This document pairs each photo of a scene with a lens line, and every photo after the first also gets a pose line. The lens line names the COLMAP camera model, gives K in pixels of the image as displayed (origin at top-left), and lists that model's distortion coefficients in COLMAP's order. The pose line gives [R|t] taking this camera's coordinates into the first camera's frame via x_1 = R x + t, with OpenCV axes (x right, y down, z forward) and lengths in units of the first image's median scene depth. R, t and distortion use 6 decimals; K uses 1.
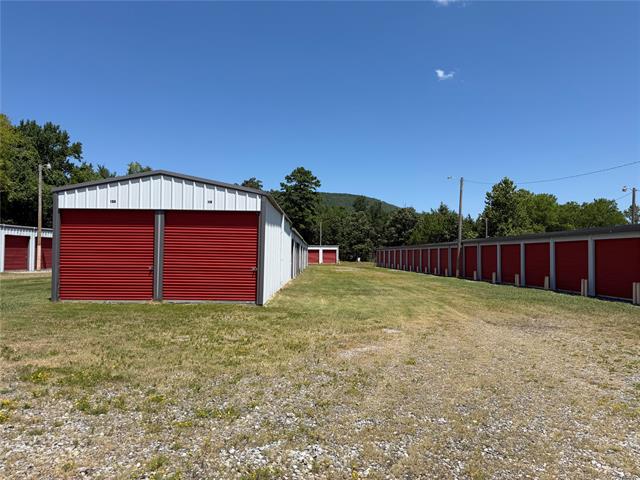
lens RADIAL K [[459.5, 0, 319.4], [0, 459.5, 239.9], [0, 0, 1]] dist [0.056802, -0.012358]
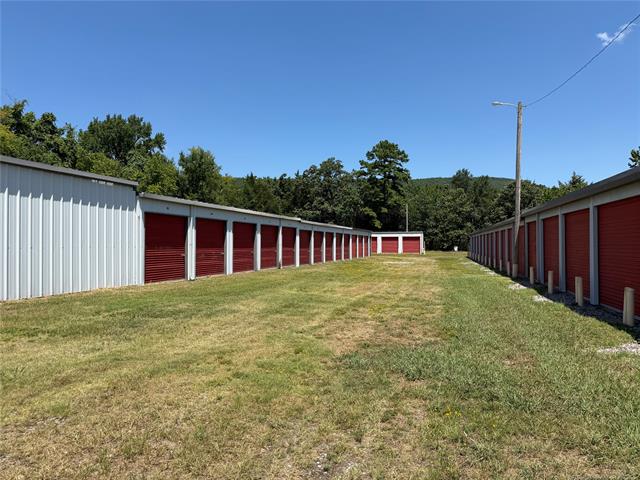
lens RADIAL K [[459.5, 0, 319.3], [0, 459.5, 239.4], [0, 0, 1]] dist [0.056802, -0.012358]
pose [[0.955439, -0.014112, -0.294852, 0.096004], [0.020010, 0.999655, 0.016997, 0.007847], [0.294511, -0.022139, 0.955392, 0.150879]]
